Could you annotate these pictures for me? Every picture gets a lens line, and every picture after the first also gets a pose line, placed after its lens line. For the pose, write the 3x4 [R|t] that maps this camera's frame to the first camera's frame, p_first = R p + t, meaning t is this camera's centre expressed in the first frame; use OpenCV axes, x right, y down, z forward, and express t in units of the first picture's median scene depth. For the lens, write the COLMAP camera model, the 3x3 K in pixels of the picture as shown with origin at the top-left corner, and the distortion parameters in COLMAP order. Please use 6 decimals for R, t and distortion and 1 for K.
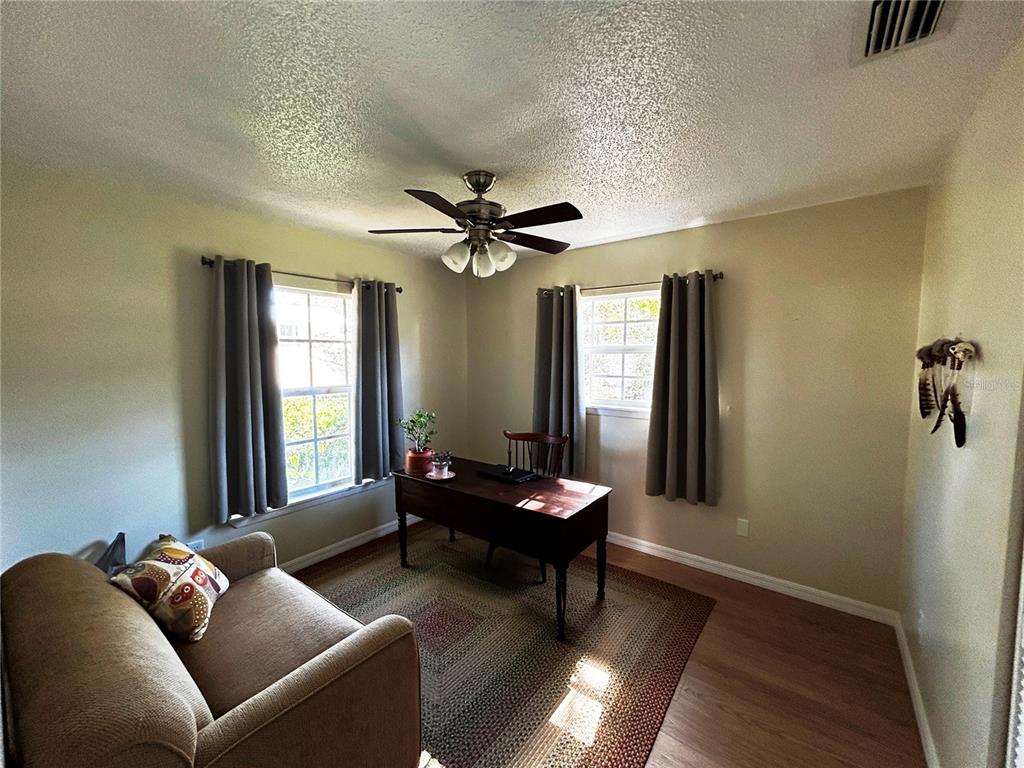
lens RADIAL K [[408.8, 0, 514.4], [0, 408.8, 385.6], [0, 0, 1]] dist [-0.002755, 0.001265]
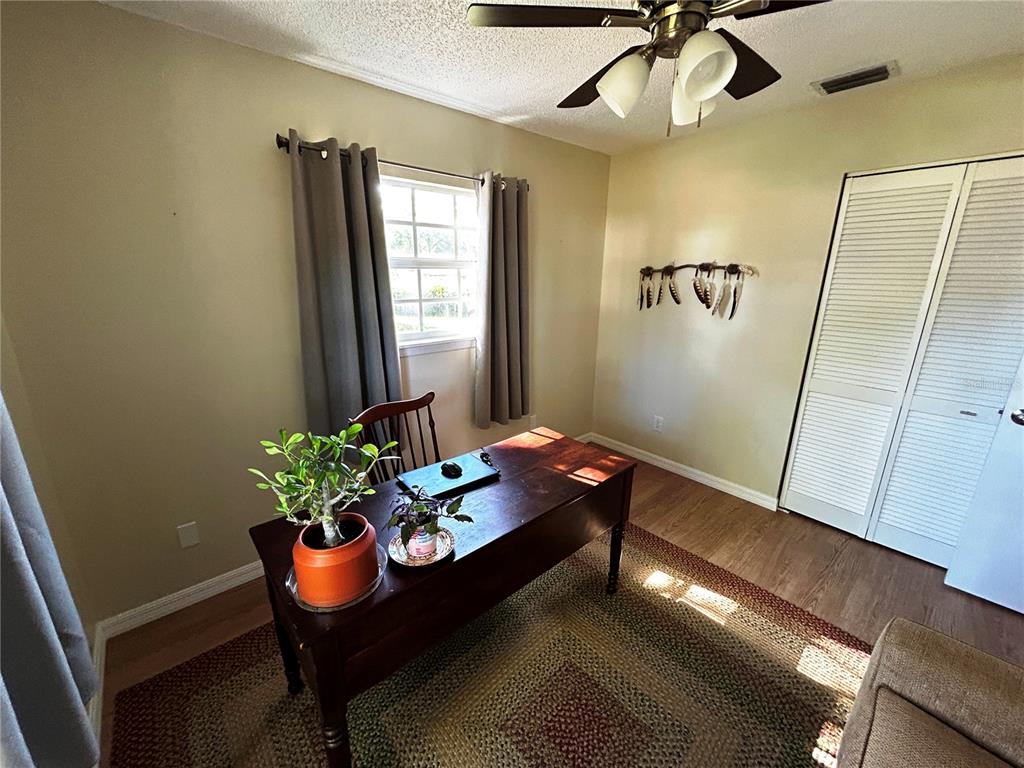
lens RADIAL K [[408.8, 0, 509.9], [0, 408.8, 381.1], [0, 0, 1]] dist [-0.002755, 0.001265]
pose [[0.205942, -0.253109, 0.945264, -0.618804], [0.072802, 0.967256, 0.243136, -0.066706], [-0.975852, 0.018745, 0.217626, 0.920668]]
